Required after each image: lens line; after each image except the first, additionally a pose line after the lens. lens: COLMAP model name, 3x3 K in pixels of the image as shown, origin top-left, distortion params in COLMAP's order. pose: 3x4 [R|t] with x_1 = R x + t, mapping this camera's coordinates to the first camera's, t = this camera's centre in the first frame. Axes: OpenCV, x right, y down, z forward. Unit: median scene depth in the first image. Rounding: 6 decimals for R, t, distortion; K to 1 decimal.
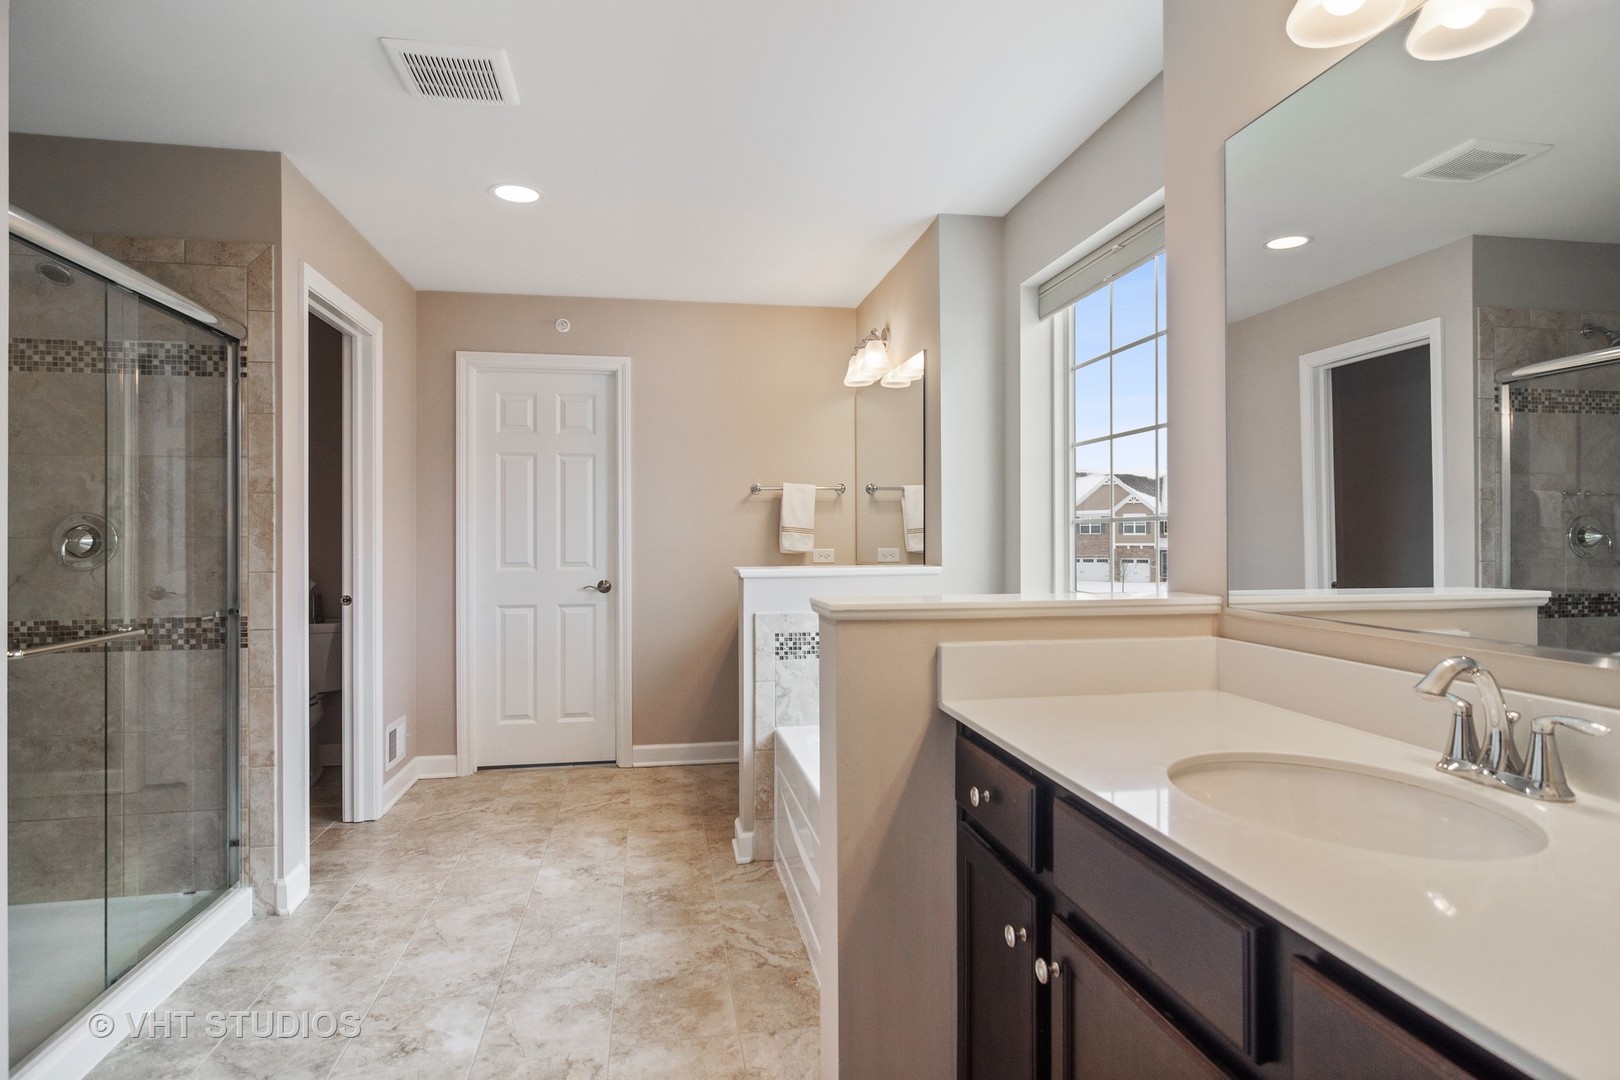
lens RADIAL K [[890.9, 0, 847.5], [0, 890.9, 540.6], [0, 0, 1]] dist [0.004531, -0.000558]
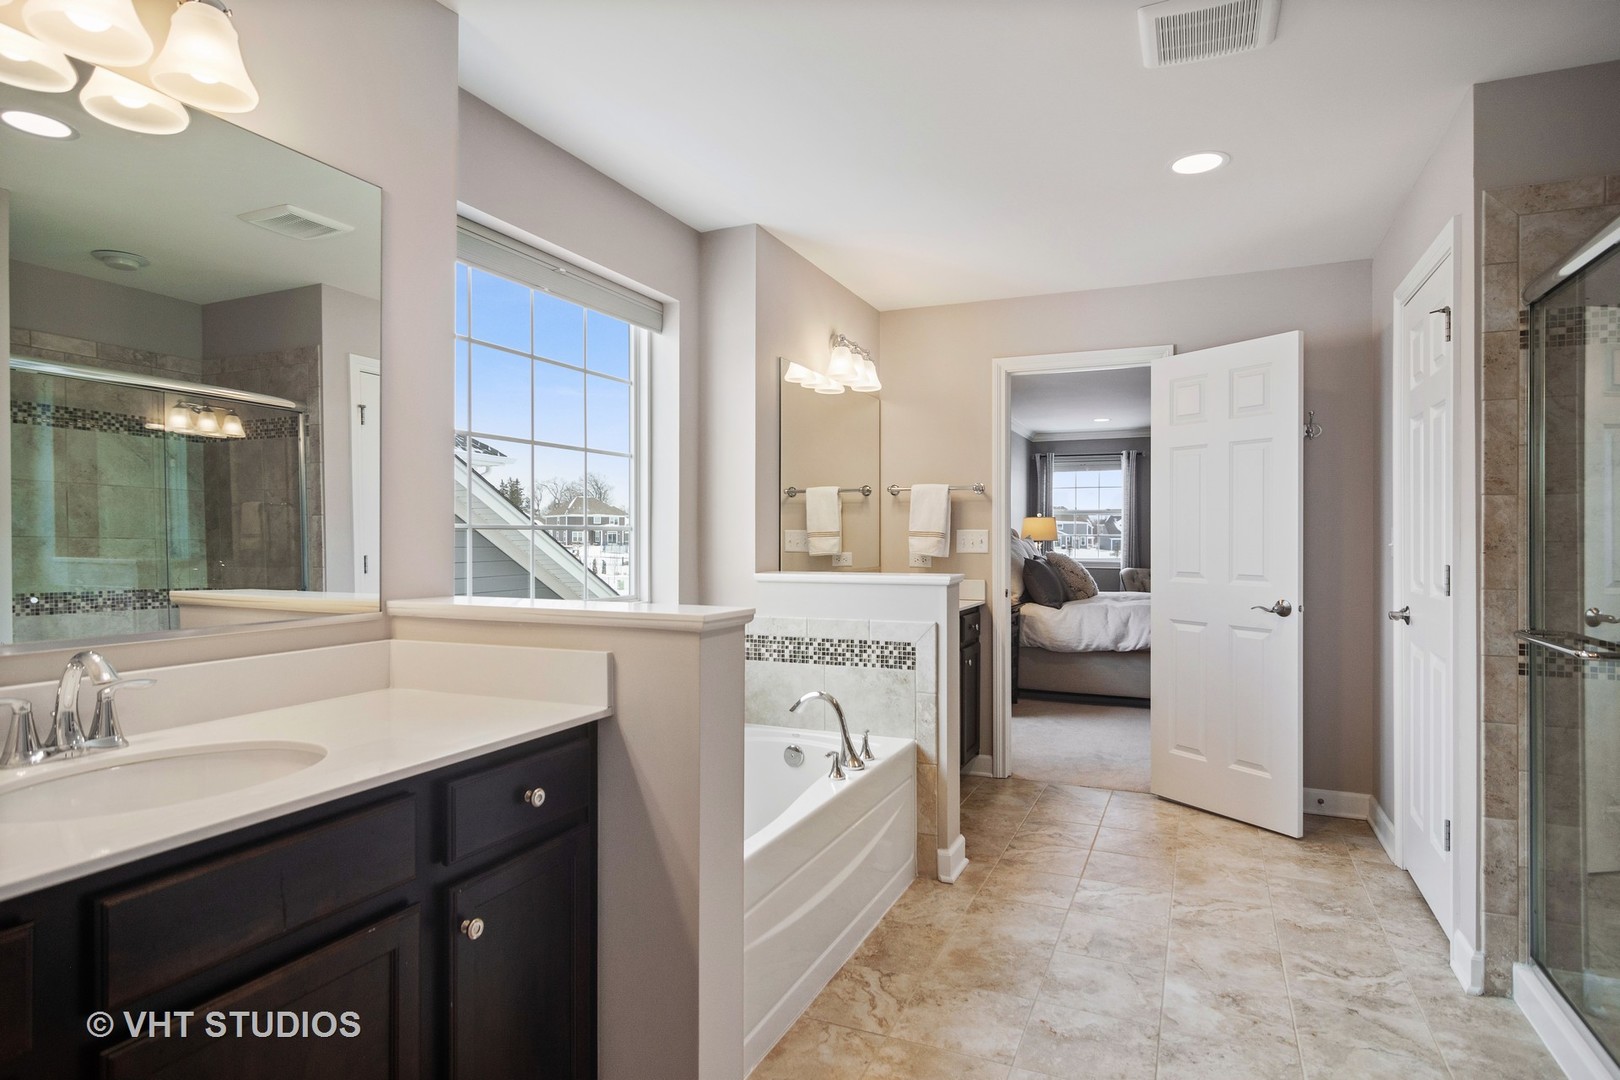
lens RADIAL K [[890.9, 0, 813.3], [0, 890.9, 540.2], [0, 0, 1]] dist [0.004531, -0.000558]
pose [[-0.810393, 0.004946, 0.585866, -0.603180], [0.010140, 0.999933, 0.005584, -0.011216], [-0.585800, 0.010466, -0.810388, 1.826031]]
